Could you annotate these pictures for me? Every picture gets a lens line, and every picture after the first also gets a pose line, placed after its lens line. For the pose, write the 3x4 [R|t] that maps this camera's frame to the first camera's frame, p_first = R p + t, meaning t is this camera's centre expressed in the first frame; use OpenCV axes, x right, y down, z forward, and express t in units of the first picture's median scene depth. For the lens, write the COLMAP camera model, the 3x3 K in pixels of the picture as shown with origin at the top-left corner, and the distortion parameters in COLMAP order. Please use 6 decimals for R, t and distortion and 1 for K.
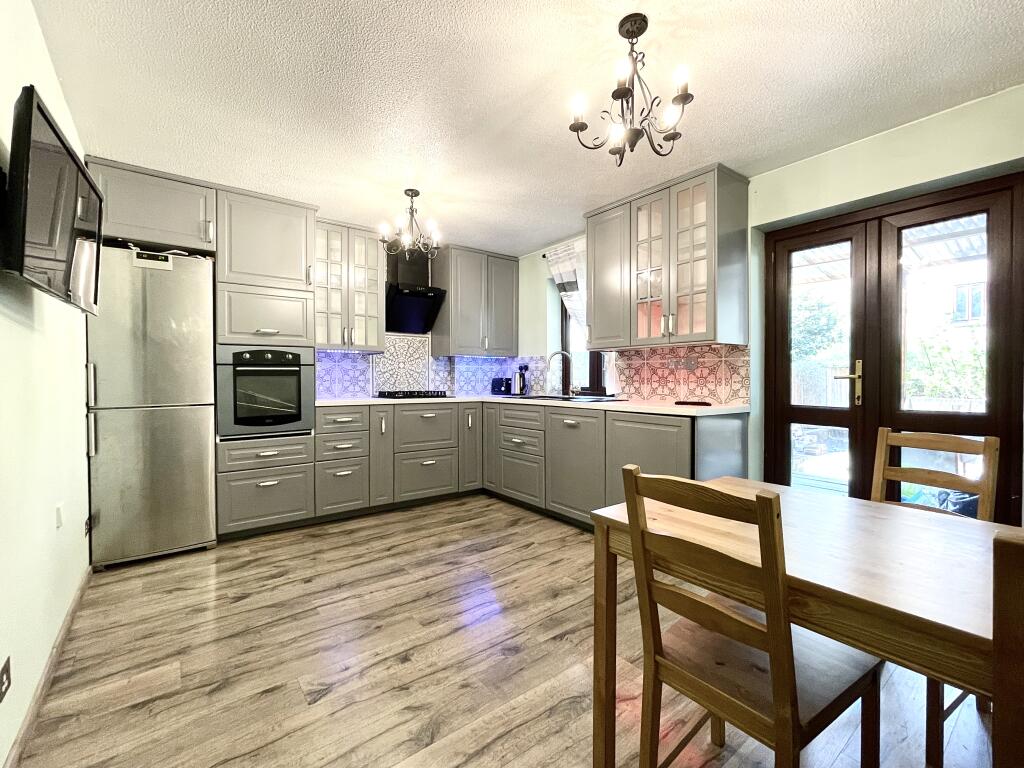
lens RADIAL K [[450.1, 0, 511.2], [0, 450.1, 378.4], [0, 0, 1]] dist [-0.004236, -0.000314]
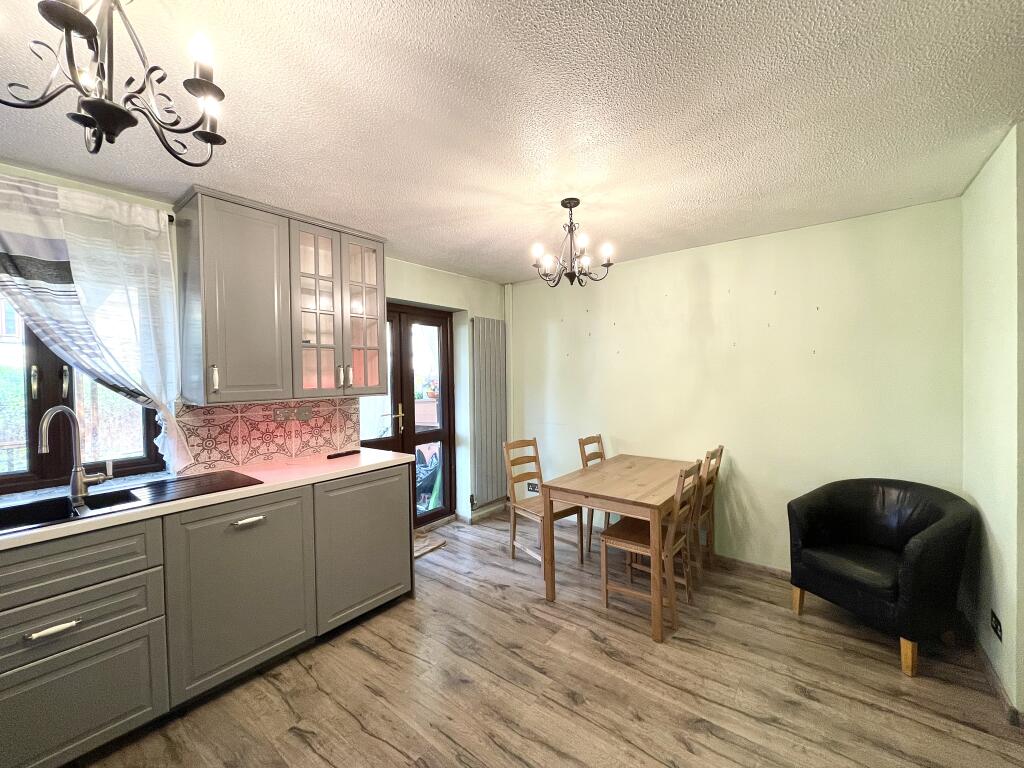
lens RADIAL K [[413.3, 0, 510.5], [0, 413.3, 386.5], [0, 0, 1]] dist [-0.002664, 0.000407]
pose [[-0.239652, -0.014607, 0.970749, -0.583537], [0.024071, 0.999490, 0.020982, -0.106541], [-0.970560, 0.028395, -0.239178, 0.872922]]
